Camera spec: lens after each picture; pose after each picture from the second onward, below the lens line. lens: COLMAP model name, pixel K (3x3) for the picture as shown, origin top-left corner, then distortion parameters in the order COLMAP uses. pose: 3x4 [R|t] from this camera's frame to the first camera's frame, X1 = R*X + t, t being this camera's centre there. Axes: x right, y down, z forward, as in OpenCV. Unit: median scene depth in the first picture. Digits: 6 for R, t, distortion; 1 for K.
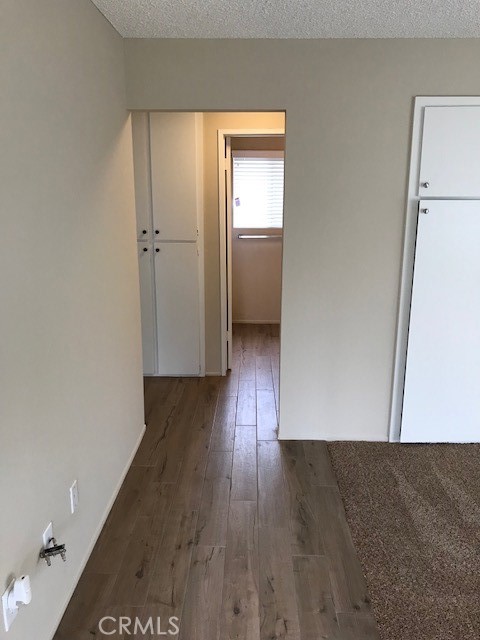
lens RADIAL K [[523.4, 0, 250.6], [0, 523.4, 310.5], [0, 0, 1]] dist [0.066243, -0.059707]
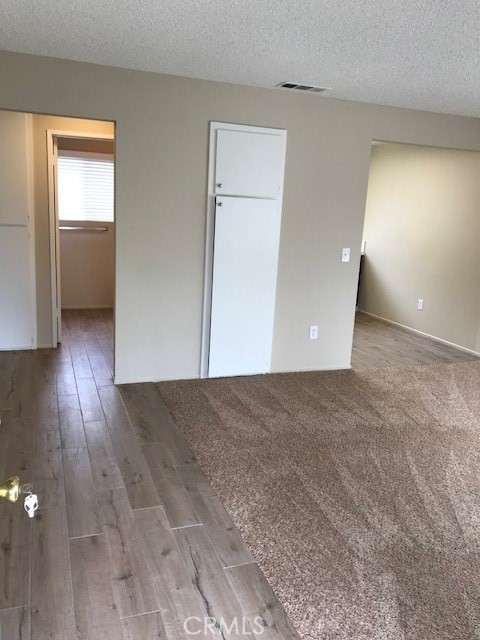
lens RADIAL K [[516.7, 0, 244.6], [0, 516.7, 309.8], [0, 0, 1]] dist [0.044063, -0.064876]
pose [[0.931833, -0.031612, 0.361507, -0.107107], [0.036261, 0.999324, -0.006081, 0.096613], [-0.361070, 0.018775, 0.932350, -0.276884]]
